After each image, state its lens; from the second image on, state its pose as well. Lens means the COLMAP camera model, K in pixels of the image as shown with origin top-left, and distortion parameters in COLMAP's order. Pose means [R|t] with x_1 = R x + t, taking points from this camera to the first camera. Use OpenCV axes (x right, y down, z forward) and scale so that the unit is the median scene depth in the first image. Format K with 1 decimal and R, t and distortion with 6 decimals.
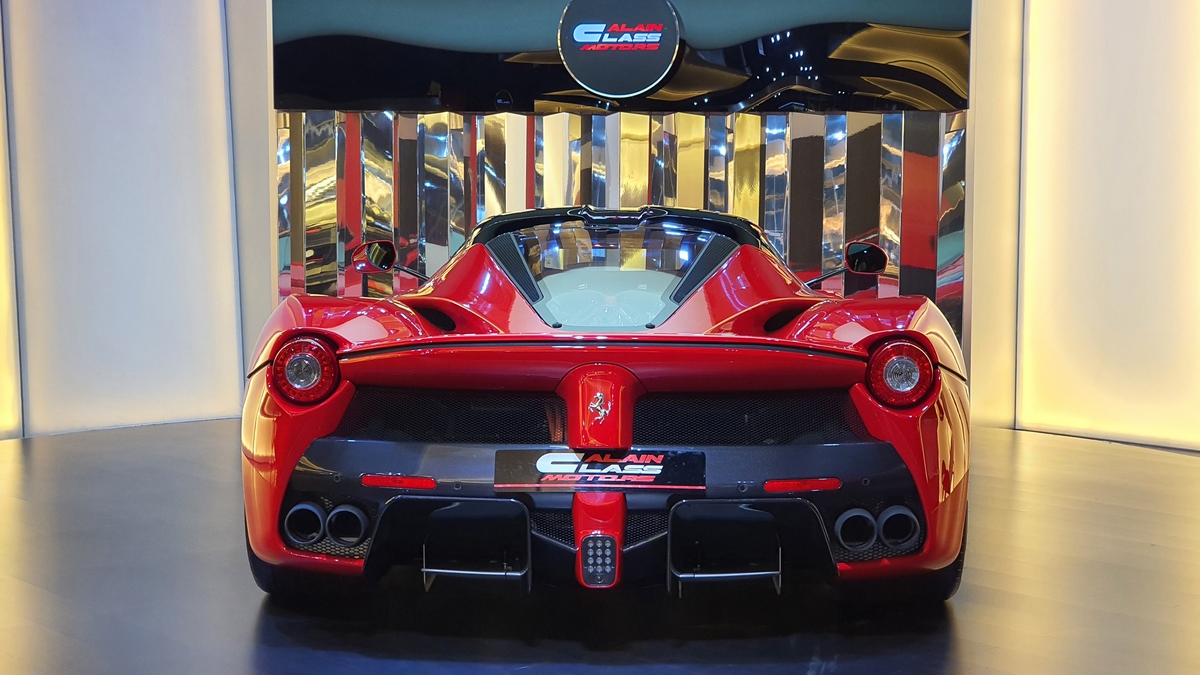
lens RADIAL K [[1942.5, 0, 600.0], [0, 1942.5, 337.5], [0, 0, 1]] dist [-0.017868, 2.493912]
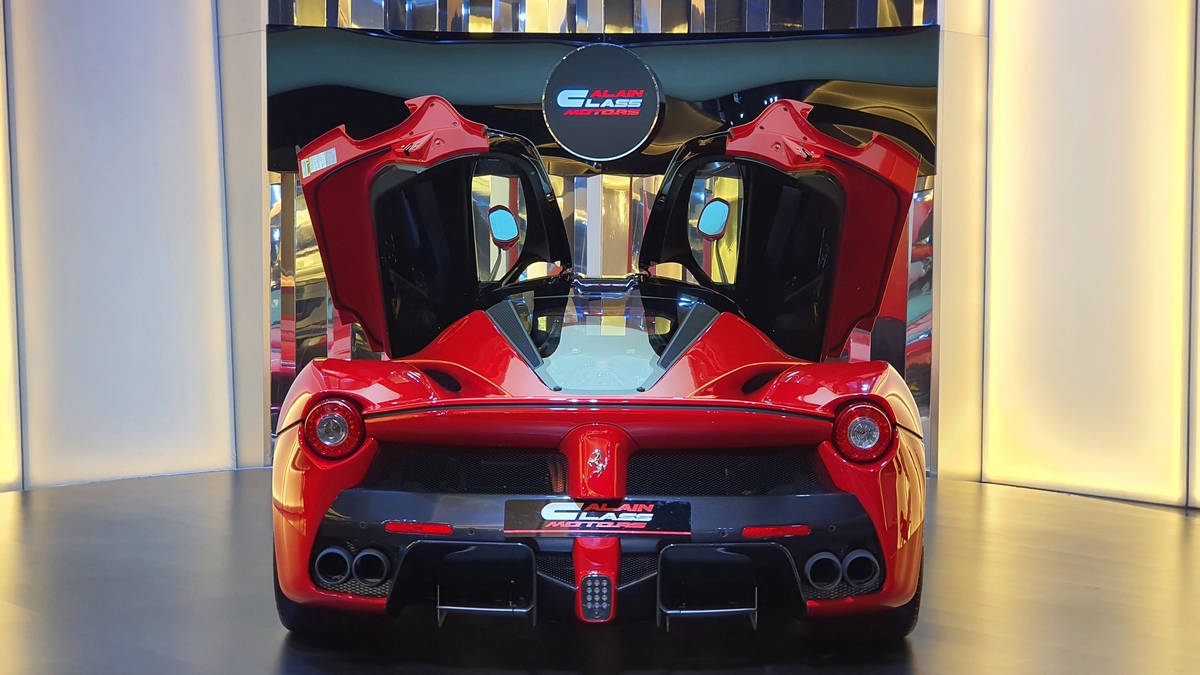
lens RADIAL K [[1942.5, 0, 600.0], [0, 1942.5, 337.5], [0, 0, 1]] dist [-0.017868, 2.493912]
pose [[0.999927, 0.002166, 0.011898, -0.011426], [-0.001850, 0.999646, -0.026543, -0.006298], [-0.011951, 0.026519, 0.999577, -0.125935]]
